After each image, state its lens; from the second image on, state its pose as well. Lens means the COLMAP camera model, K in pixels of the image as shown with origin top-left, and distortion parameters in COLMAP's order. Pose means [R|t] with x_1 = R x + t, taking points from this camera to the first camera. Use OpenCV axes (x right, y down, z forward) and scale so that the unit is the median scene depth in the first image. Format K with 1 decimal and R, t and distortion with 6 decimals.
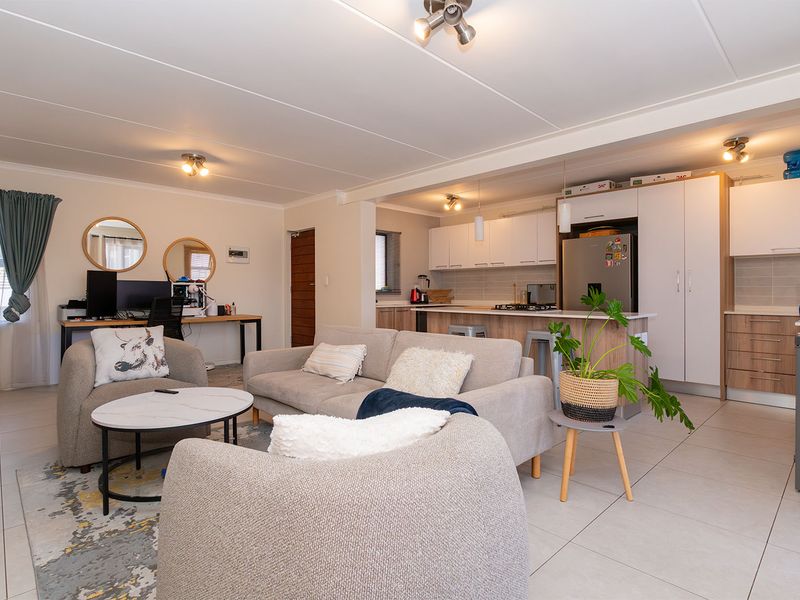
lens RADIAL K [[429.8, 0, 400.8], [0, 429.8, 284.4], [0, 0, 1]] dist [0.000091, 0.000522]
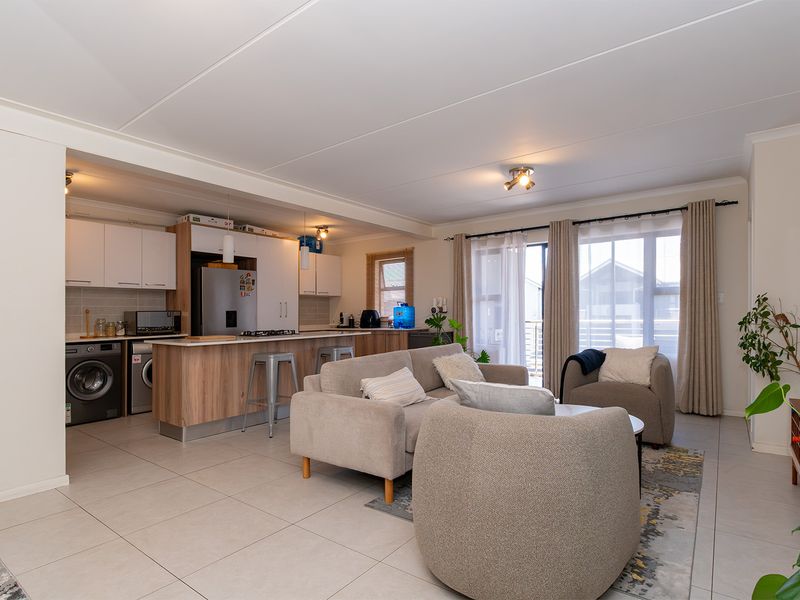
lens RADIAL K [[430.1, 0, 396.5], [0, 430.1, 302.4], [0, 0, 1]] dist [0.001548, 0.000249]
pose [[-0.154812, 0.026187, 0.987597, -0.755148], [-0.001466, 0.999641, -0.026737, 0.006248], [-0.987943, -0.005587, -0.154718, 0.785698]]
